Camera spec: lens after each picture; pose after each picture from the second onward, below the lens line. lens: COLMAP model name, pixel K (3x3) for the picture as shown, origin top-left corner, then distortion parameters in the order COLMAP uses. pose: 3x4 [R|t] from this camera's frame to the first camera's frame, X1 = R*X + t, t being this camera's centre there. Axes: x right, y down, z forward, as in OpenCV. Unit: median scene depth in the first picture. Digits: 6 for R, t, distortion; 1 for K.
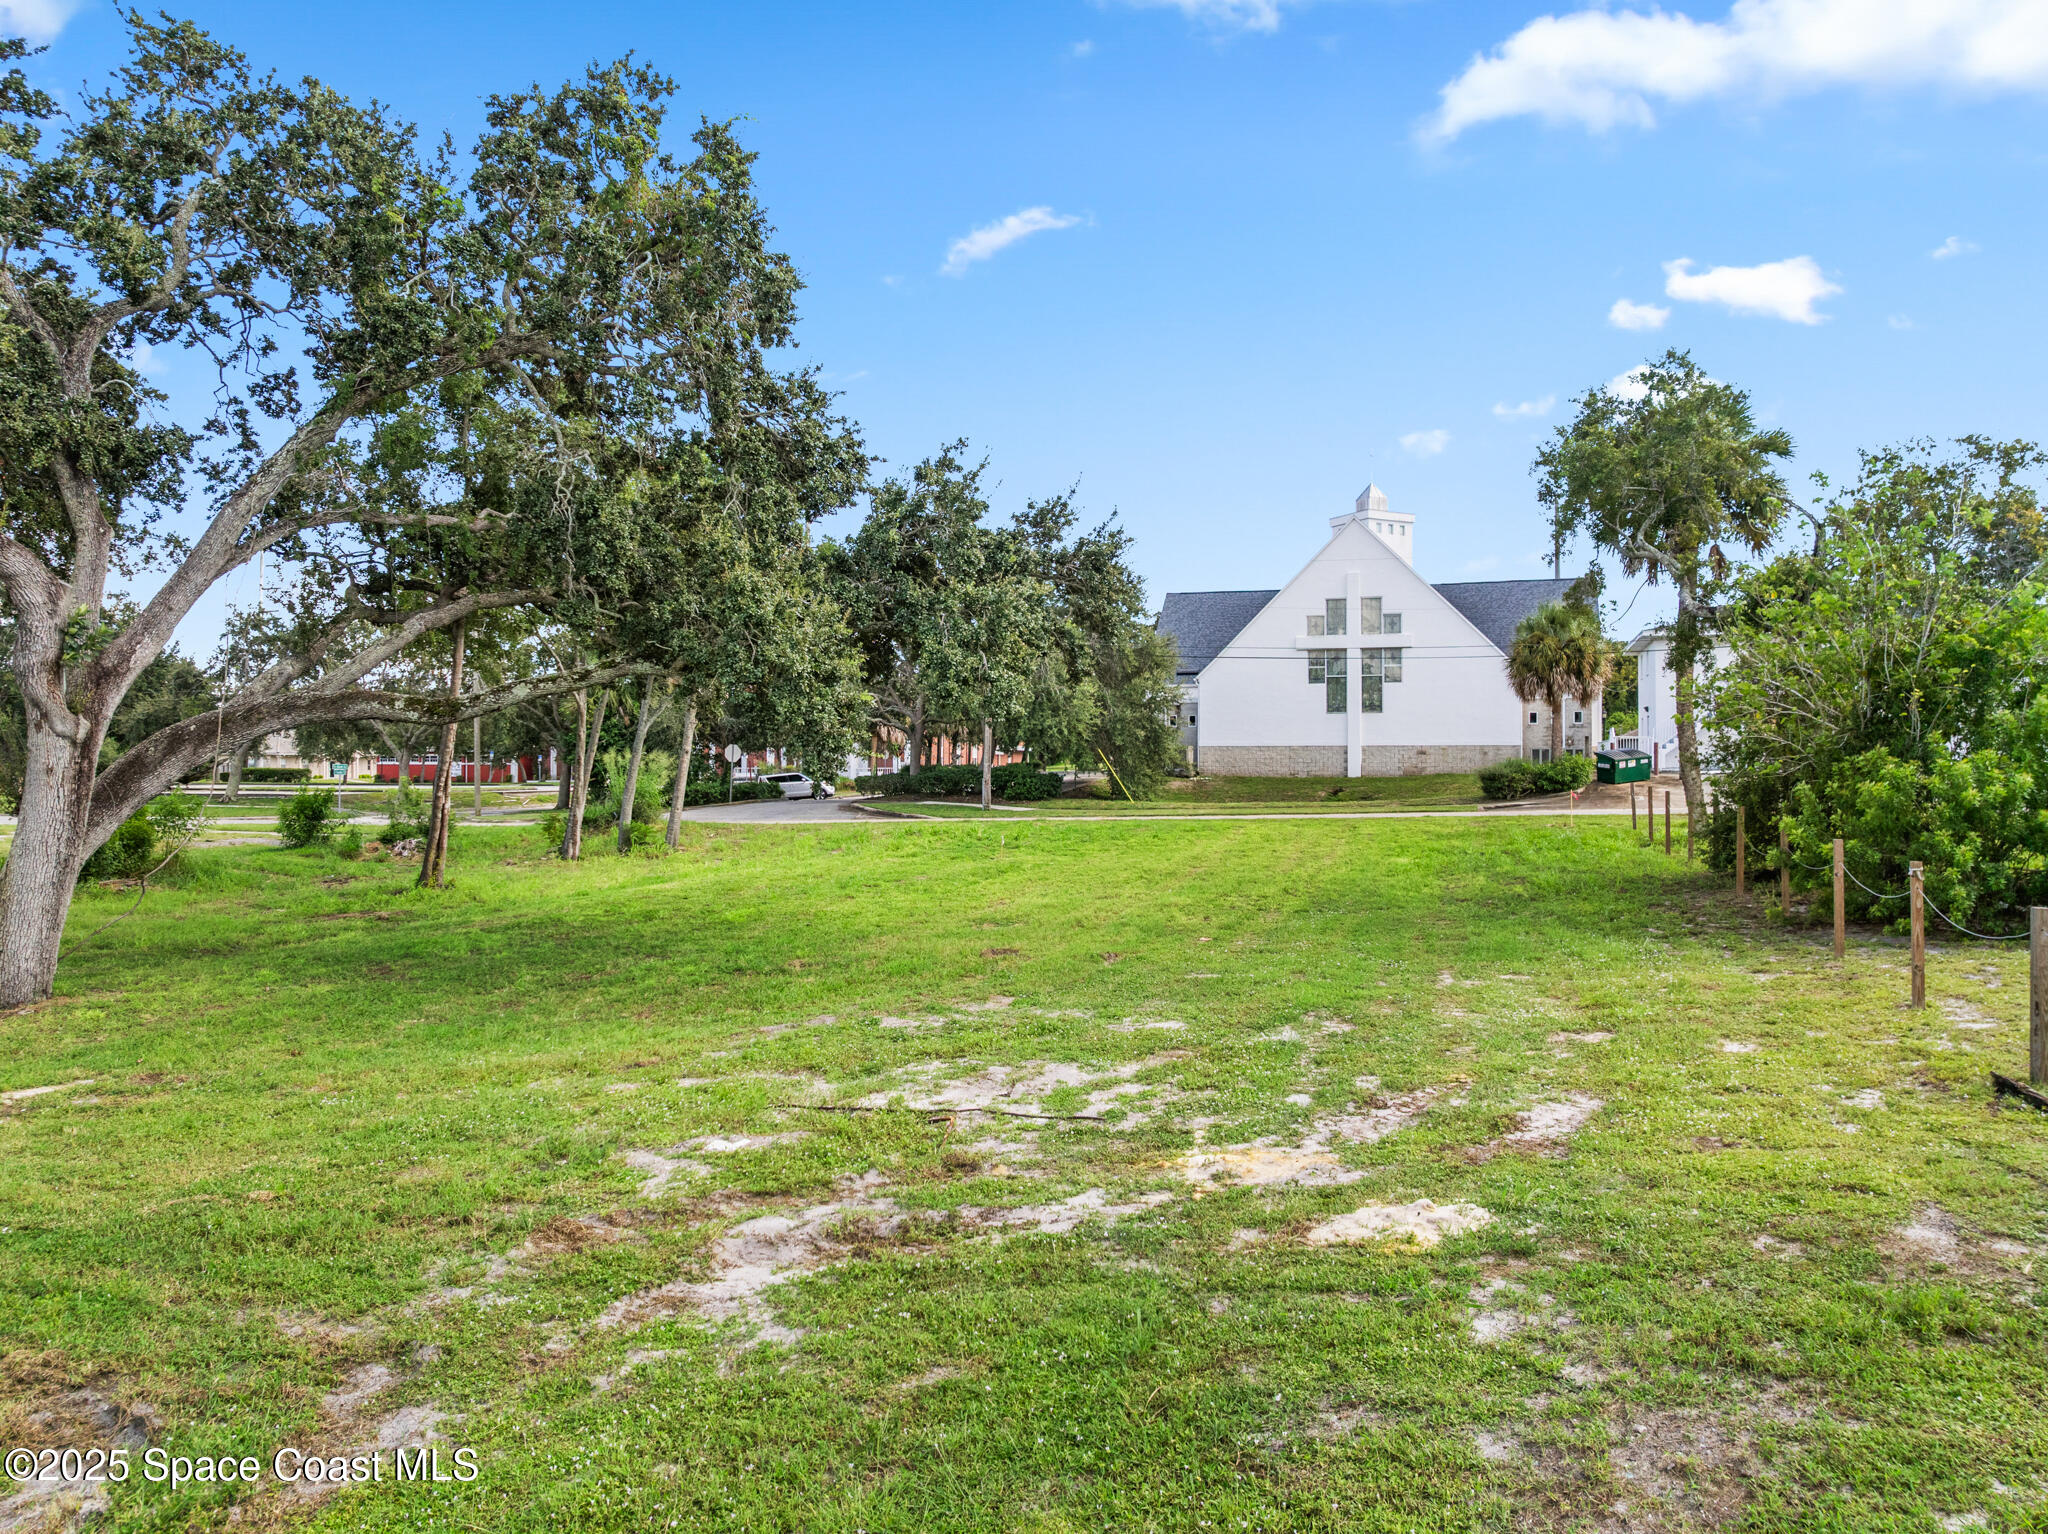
lens RADIAL K [[1456.8, 0, 1024.0], [0, 1456.8, 767.0], [0, 0, 1]] dist [-0.102112, 0.065366]
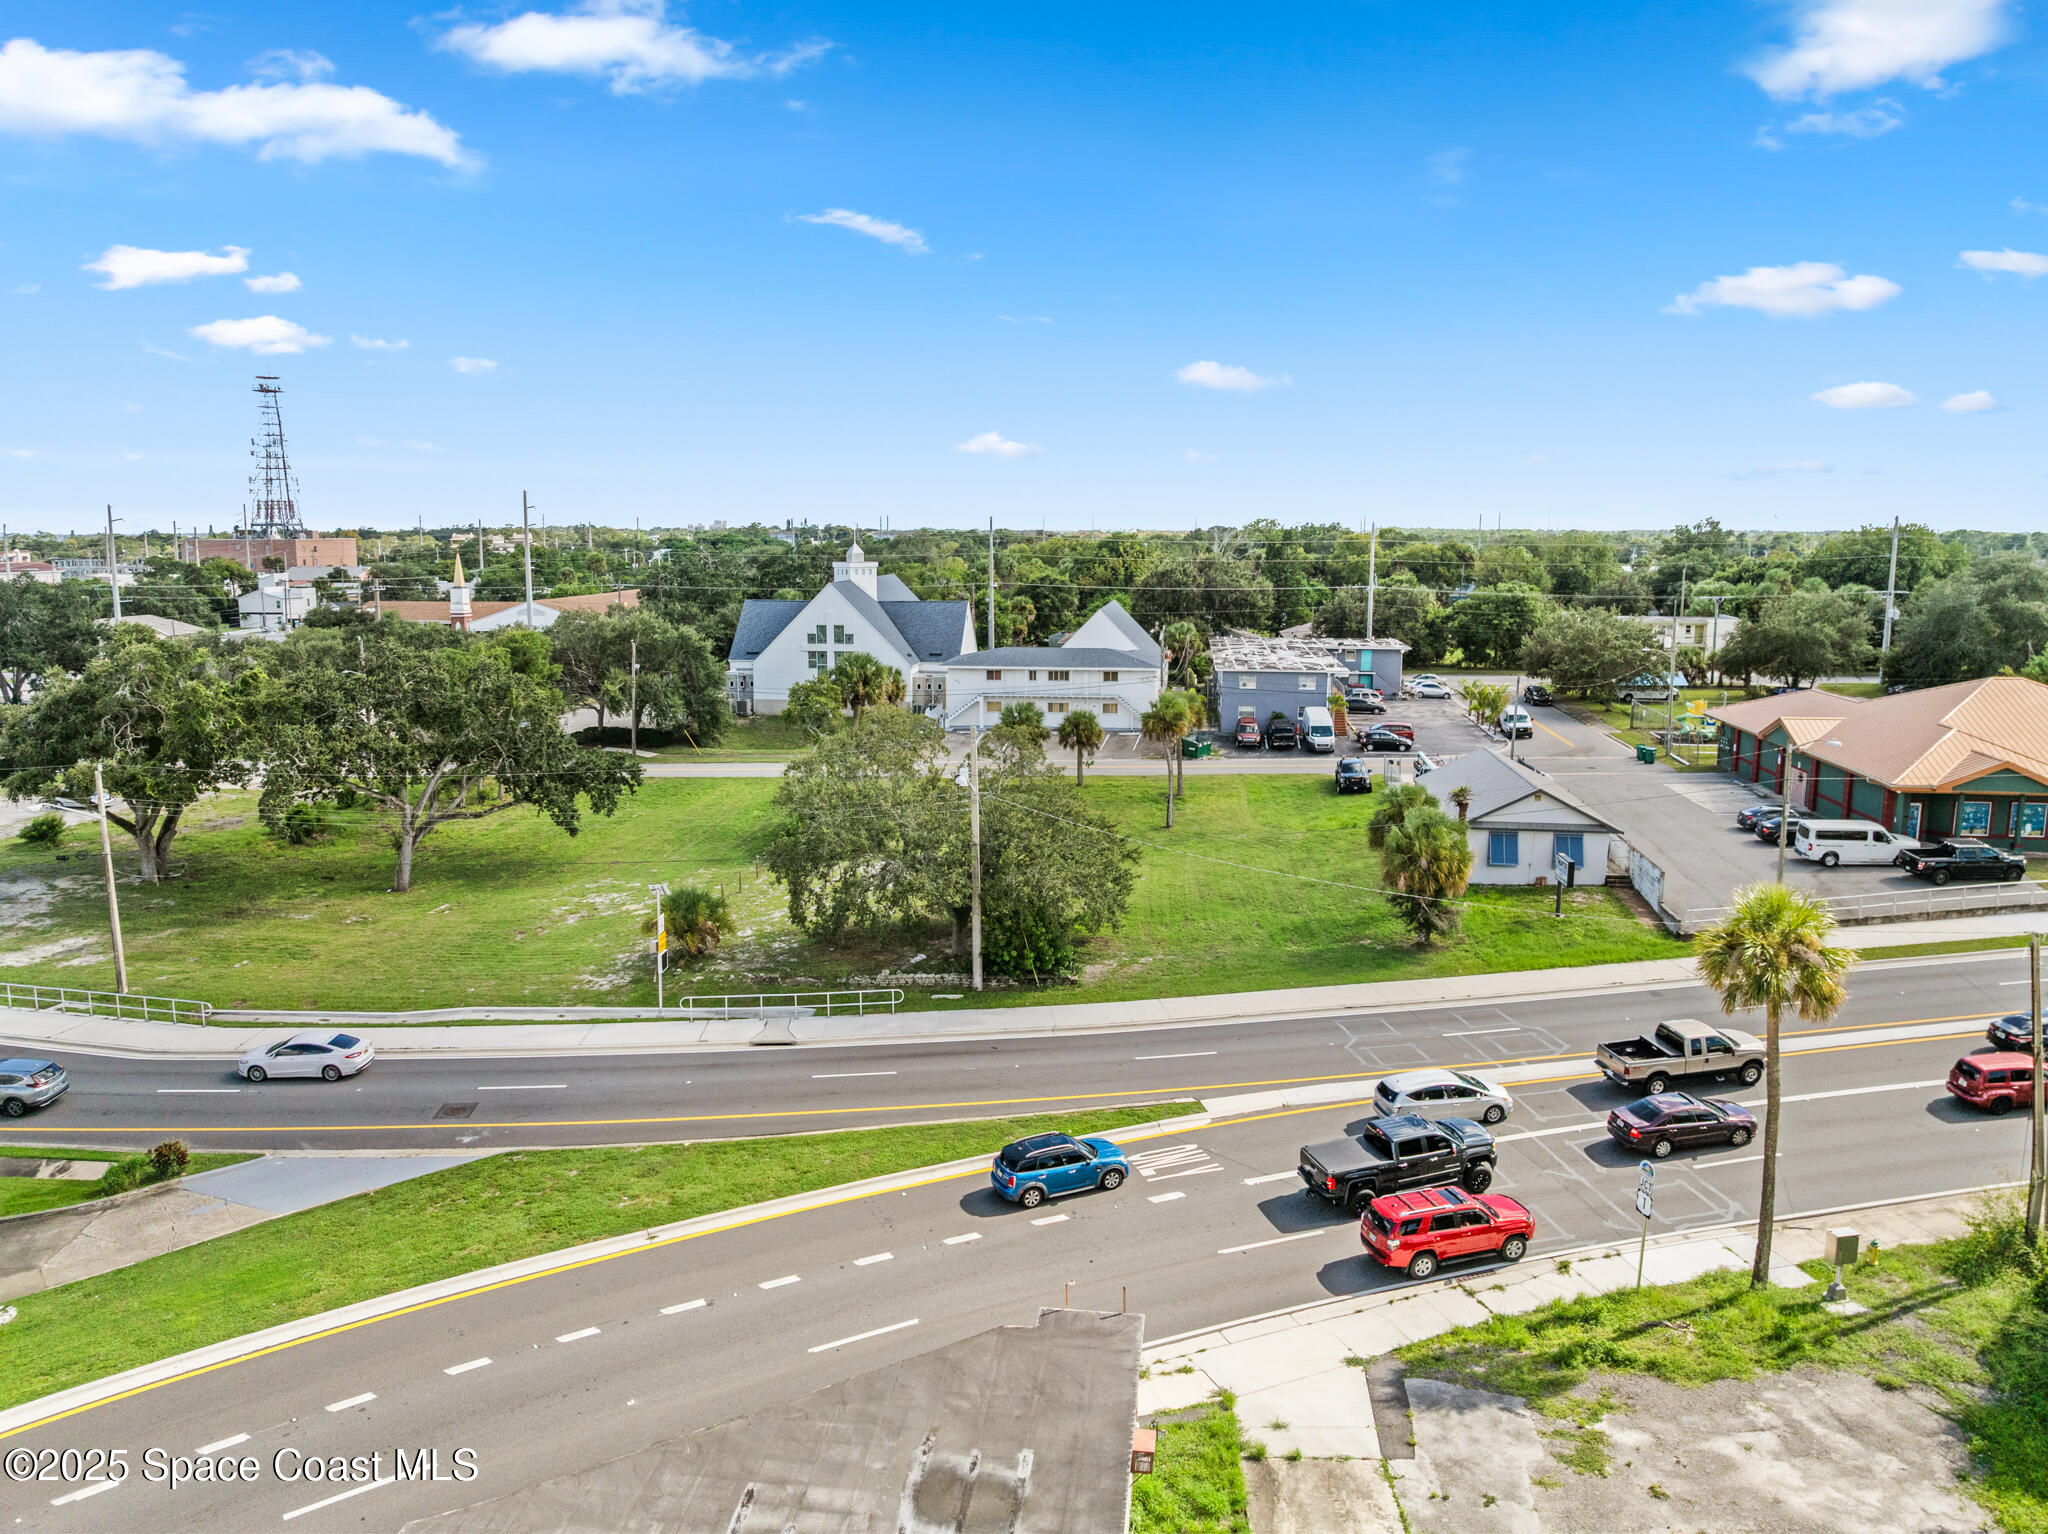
lens RADIAL K [[1438.8, 0, 1024.0], [0, 1438.8, 767.0], [0, 0, 1]] dist [-0.036823, 0.005516]
pose [[0.977985, -0.036645, 0.205435, 0.095719], [0.006394, 0.989261, 0.146021, -0.232947], [-0.208579, -0.141493, 0.967716, -1.001845]]
